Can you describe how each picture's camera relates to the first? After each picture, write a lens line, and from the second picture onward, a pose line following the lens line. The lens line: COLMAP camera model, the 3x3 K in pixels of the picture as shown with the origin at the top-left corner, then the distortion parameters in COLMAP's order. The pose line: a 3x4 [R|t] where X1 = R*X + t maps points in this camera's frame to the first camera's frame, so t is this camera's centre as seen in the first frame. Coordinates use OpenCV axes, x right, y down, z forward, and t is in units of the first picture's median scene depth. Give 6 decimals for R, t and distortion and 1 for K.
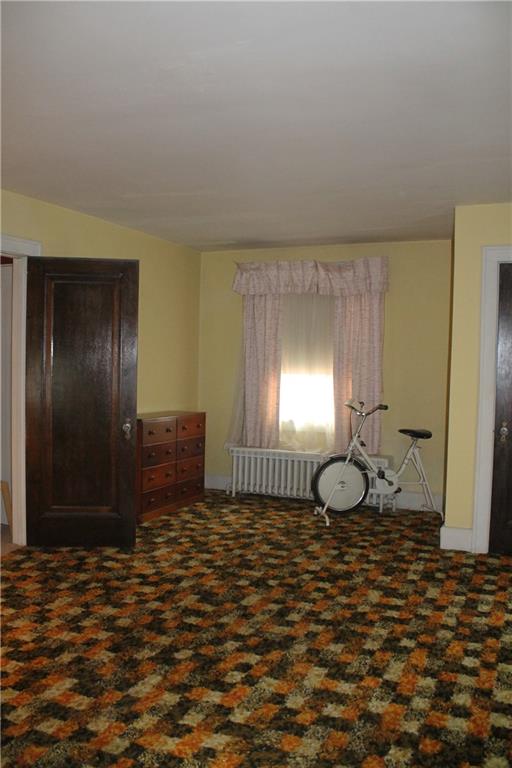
lens RADIAL K [[654.0, 0, 260.6], [0, 654.0, 386.2], [0, 0, 1]] dist [-0.162134, 0.137109]
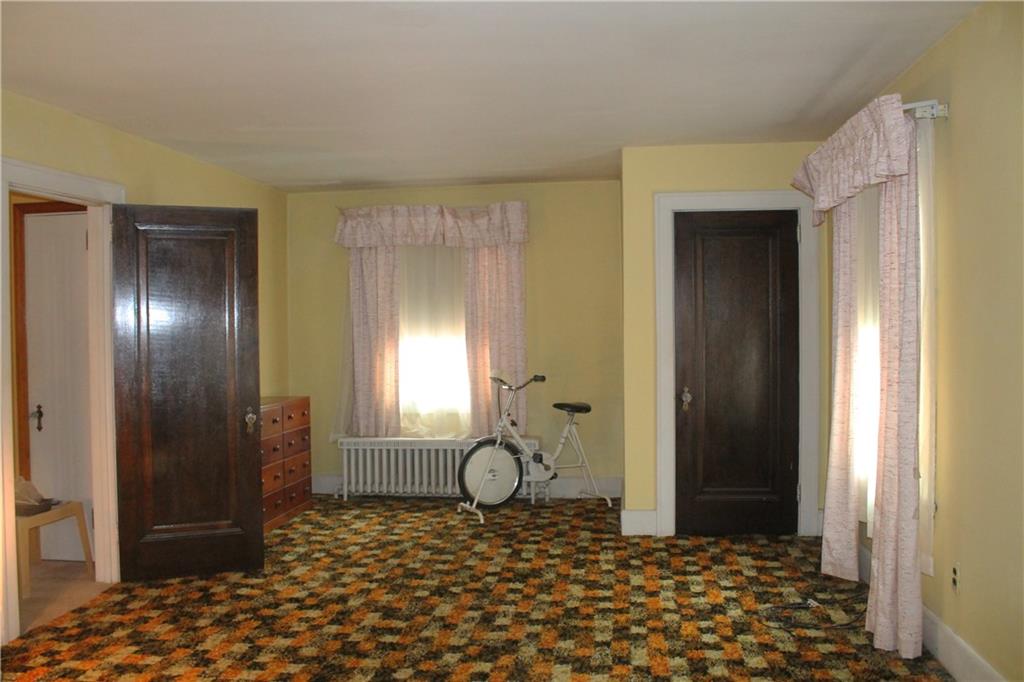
lens RADIAL K [[872.0, 0, 512.1], [0, 872.0, 336.5], [0, 0, 1]] dist [-0.162134, 0.137109]
pose [[0.959703, -0.036605, 0.278624, -0.187303], [0.043000, 0.998933, -0.016875, -0.005593], [-0.277709, 0.028175, 0.960252, -0.104093]]
